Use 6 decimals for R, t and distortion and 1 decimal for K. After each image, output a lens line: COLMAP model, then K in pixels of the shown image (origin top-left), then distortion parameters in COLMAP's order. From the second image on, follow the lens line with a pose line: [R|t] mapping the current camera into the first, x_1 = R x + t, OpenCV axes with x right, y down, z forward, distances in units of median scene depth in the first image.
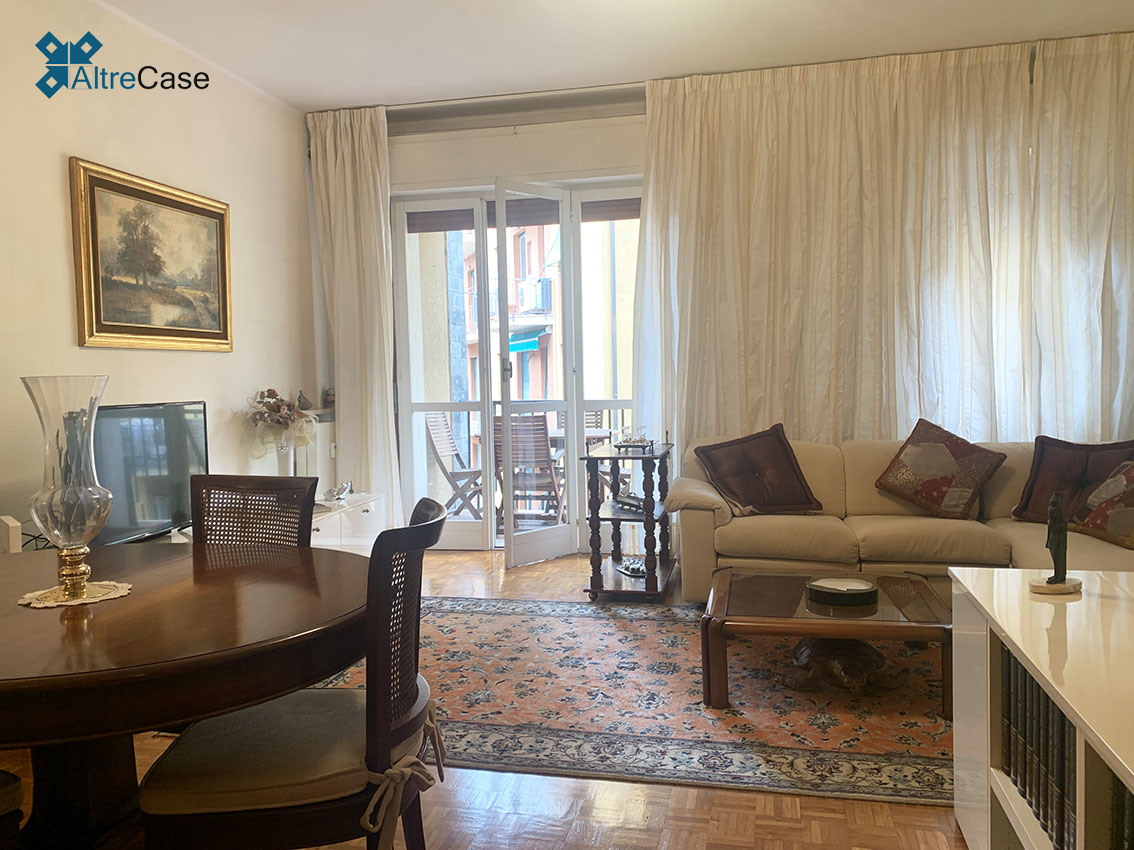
lens RADIAL K [[873.2, 0, 568.1], [0, 873.2, 422.3], [0, 0, 1]] dist [0.026676, -0.031118]
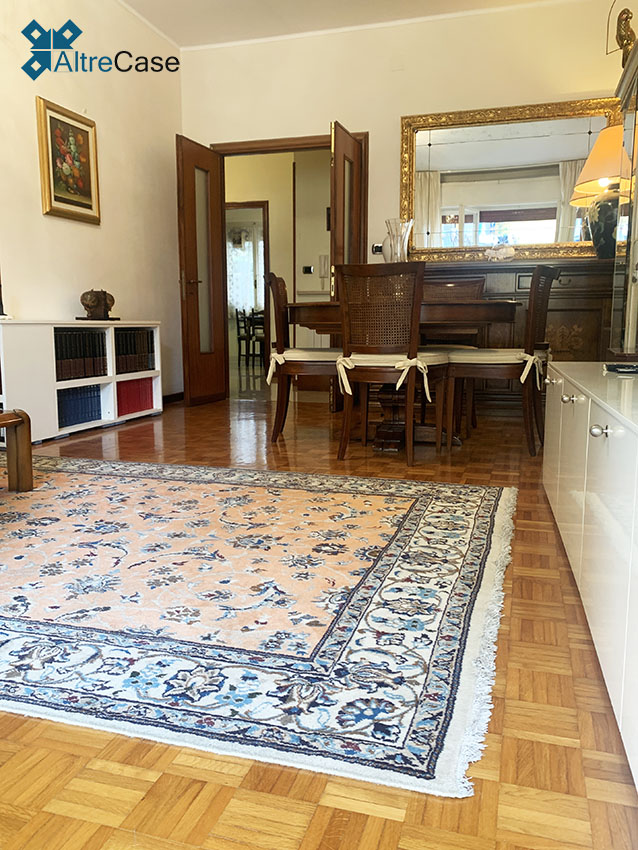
lens RADIAL K [[687.7, 0, 324.8], [0, 687.7, 423.1], [0, 0, 1]] dist [0.111331, -0.237981]
pose [[-0.998134, 0.010409, 0.060172, -0.187025], [0.021750, 0.981346, 0.191015, 0.059520], [-0.057061, 0.191967, -0.979741, 1.303492]]
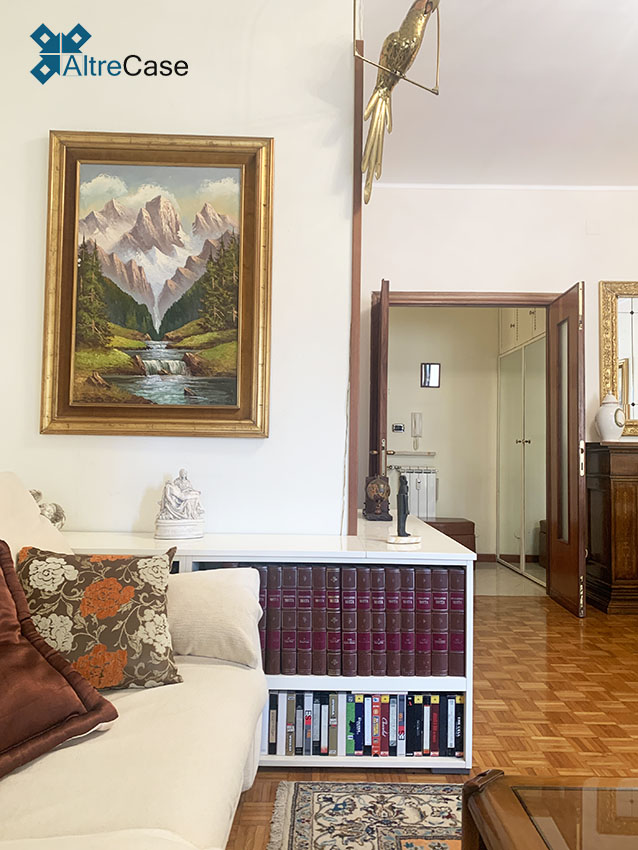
lens RADIAL K [[670.3, 0, 319.0], [0, 670.3, 425.0], [0, 0, 1]] dist [0.058445, -0.103187]
pose [[-0.971875, -0.004914, -0.235447, 0.448934], [-0.008196, 0.999882, 0.012965, -0.008839], [0.235356, 0.014530, -0.971801, 0.959598]]
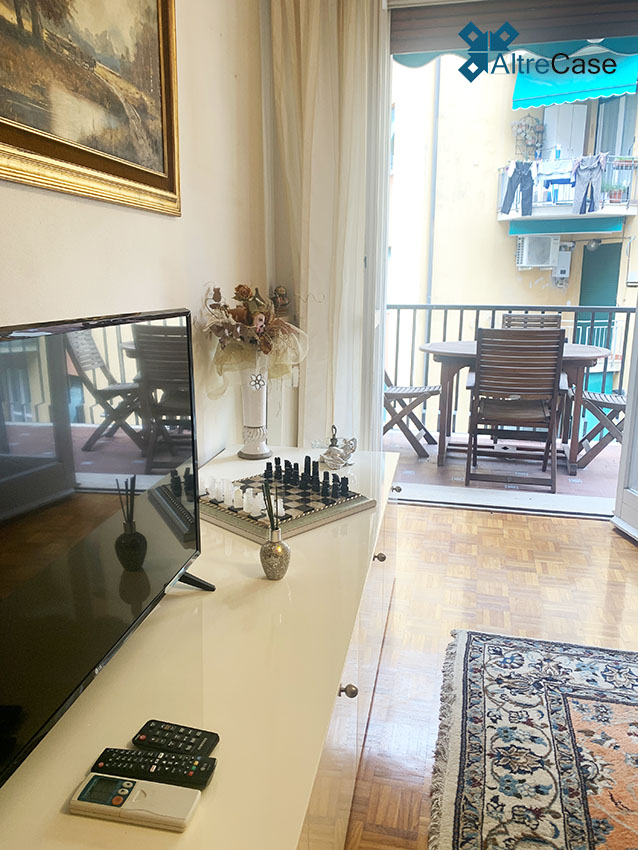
lens RADIAL K [[654.5, 0, 319.0], [0, 654.5, 425.0], [0, 0, 1]] dist [0.026676, -0.031118]
pose [[0.999717, 0.023732, -0.001744, -0.325624], [-0.023106, 0.985640, 0.167272, -0.022324], [0.005689, -0.167185, 0.985909, 0.624557]]
